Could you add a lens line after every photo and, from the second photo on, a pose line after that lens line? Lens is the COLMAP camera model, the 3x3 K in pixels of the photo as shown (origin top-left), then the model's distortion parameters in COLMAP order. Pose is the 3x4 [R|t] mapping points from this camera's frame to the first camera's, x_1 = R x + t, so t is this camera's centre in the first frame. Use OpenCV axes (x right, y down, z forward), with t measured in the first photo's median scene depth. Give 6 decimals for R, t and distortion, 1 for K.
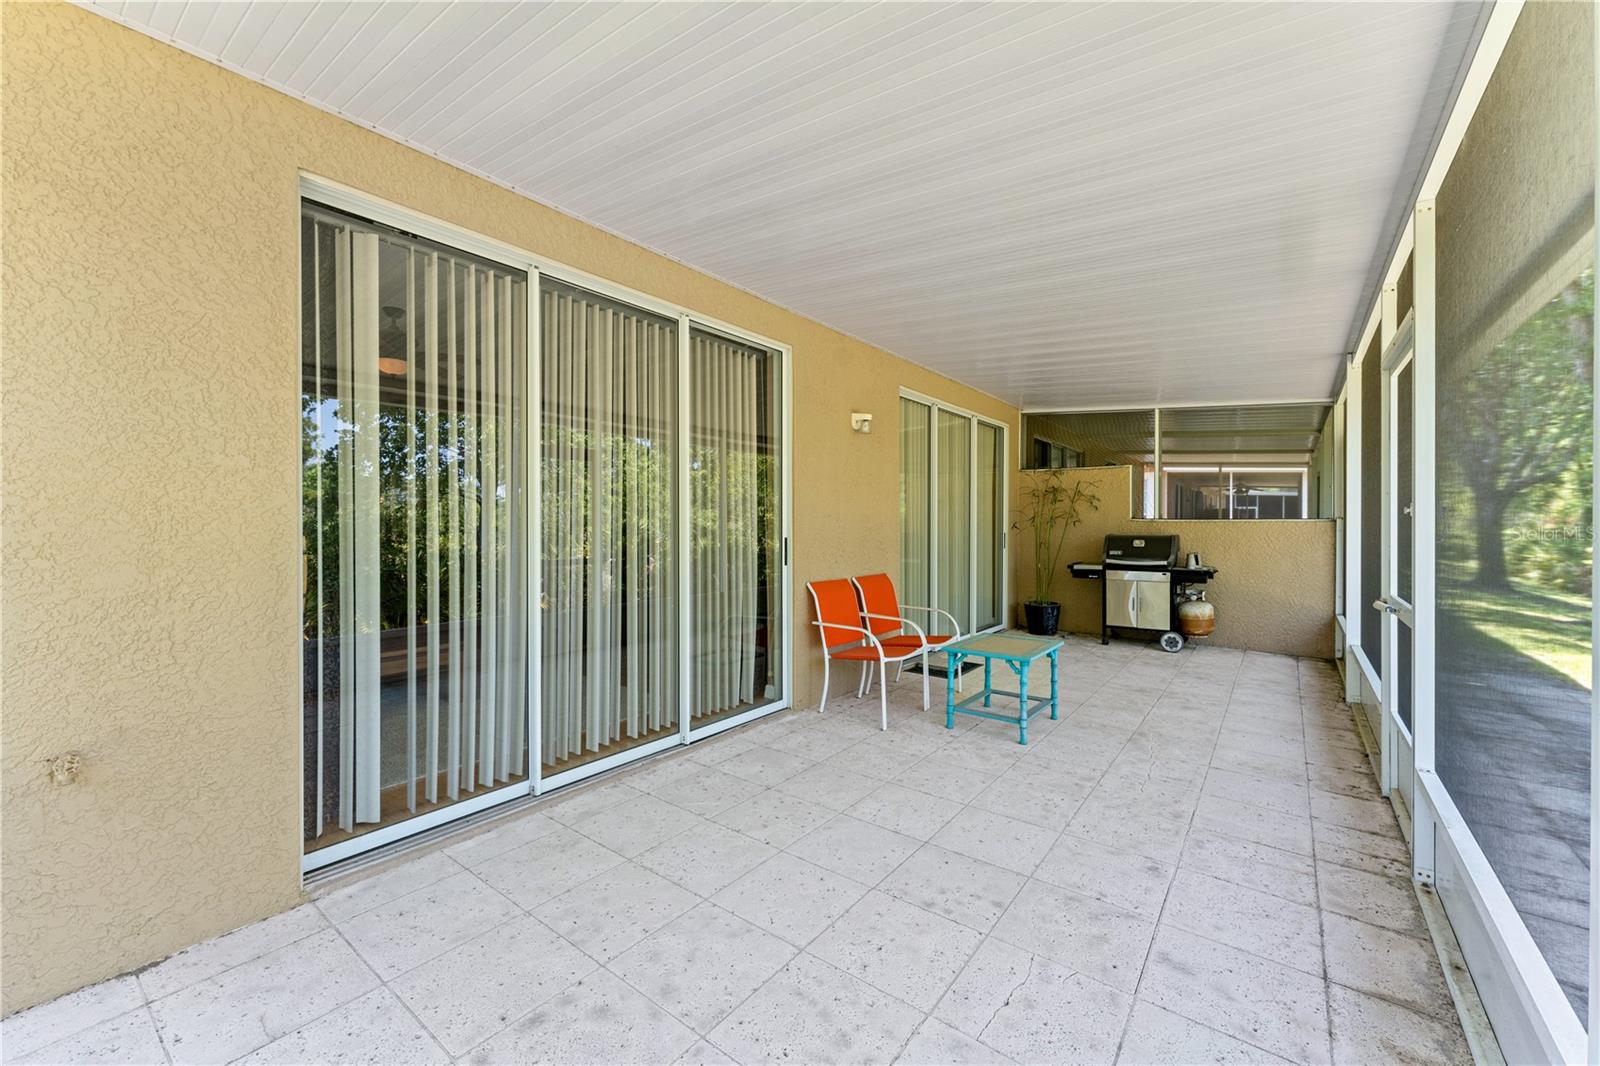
lens RADIAL K [[638.3, 0, 796.2], [0, 638.3, 524.8], [0, 0, 1]] dist [0.001600, 0.000085]
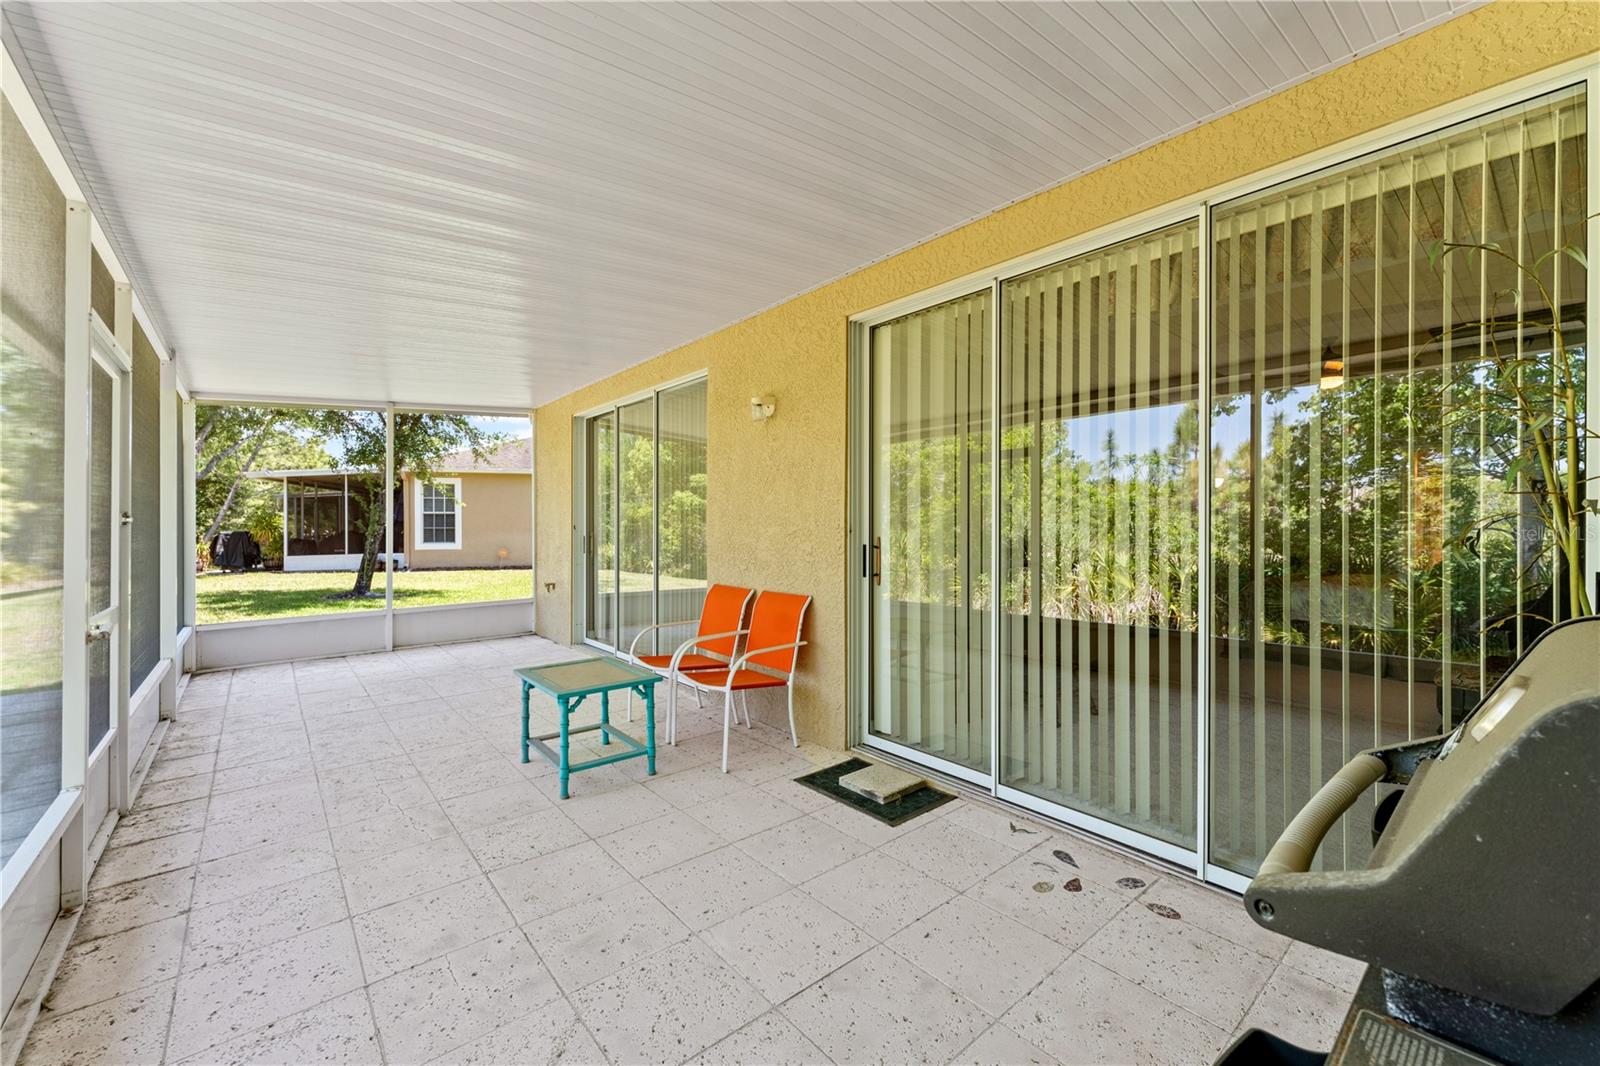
lens RADIAL K [[651.9, 0, 795.9], [0, 651.9, 520.7], [0, 0, 1]] dist [0.001612, 0.000101]
pose [[-0.225710, -0.005483, -0.974179, 1.102129], [-0.003421, 0.999982, -0.004836, -0.007257], [0.974189, 0.002241, -0.225724, 1.471831]]
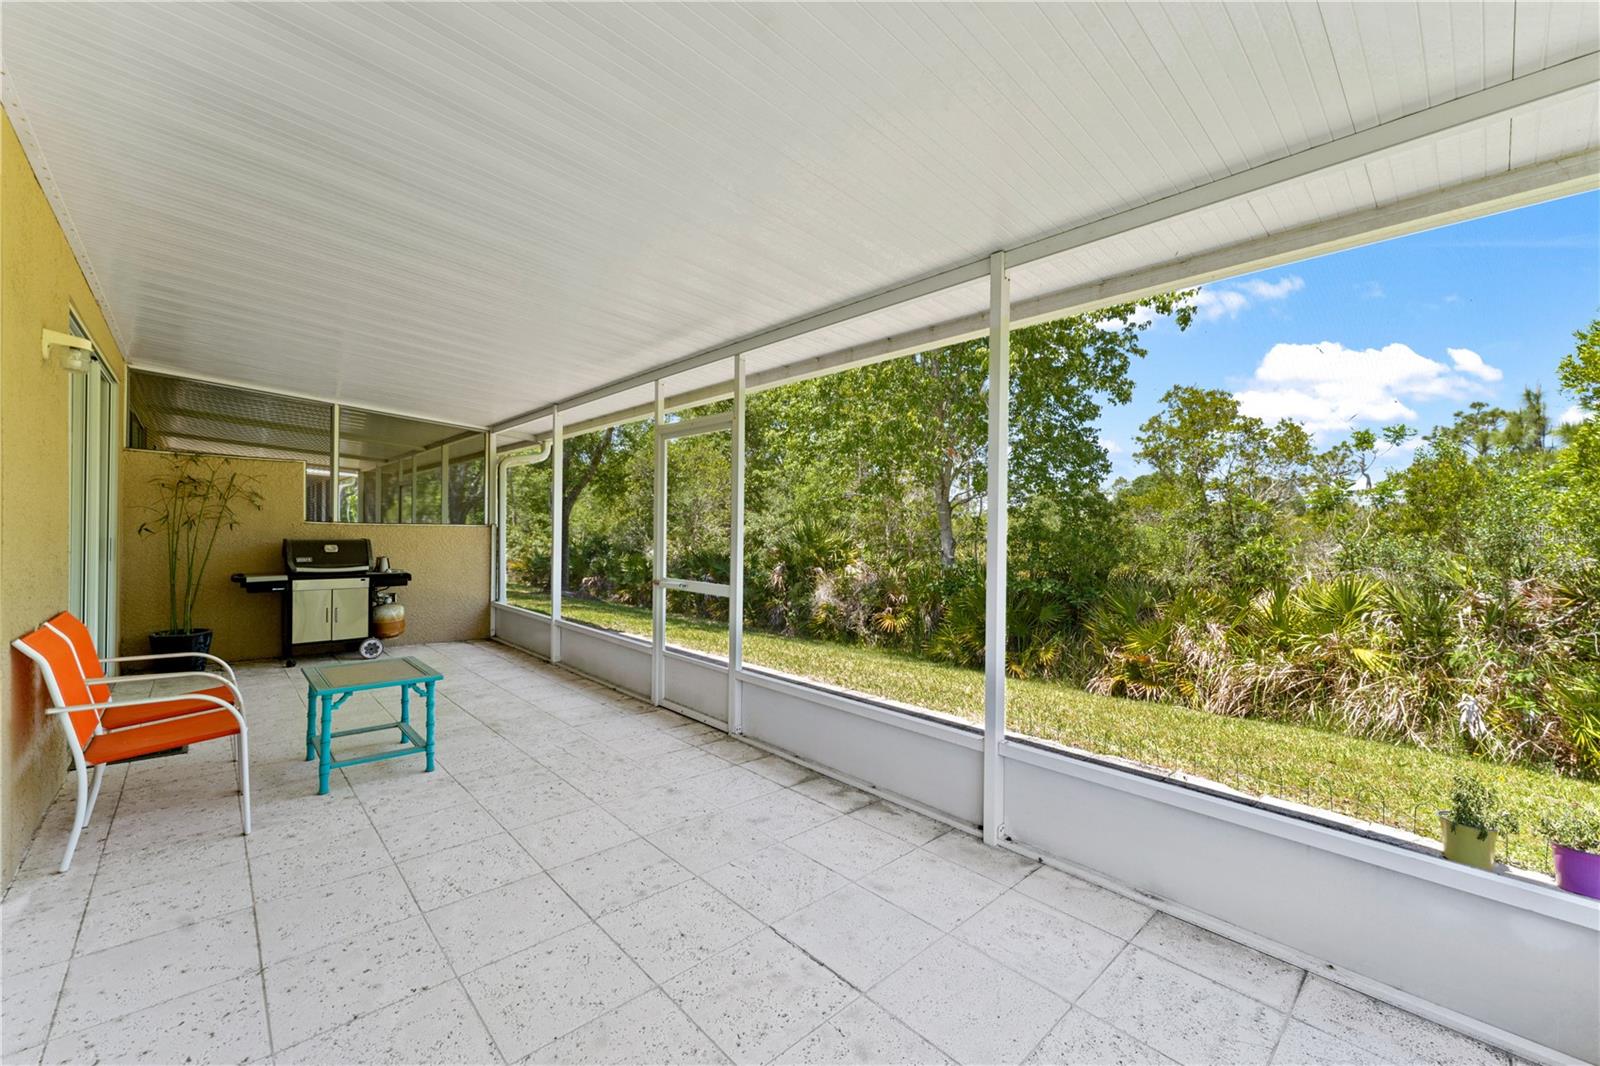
lens RADIAL K [[641.5, 0, 793.8], [0, 641.5, 527.2], [0, 0, 1]] dist [0.001517, 0.000105]
pose [[0.166277, 0.006566, 0.986057, -0.432599], [-0.010456, 0.999933, -0.004895, -0.006882], [-0.986024, -0.009496, 0.166335, 0.309852]]
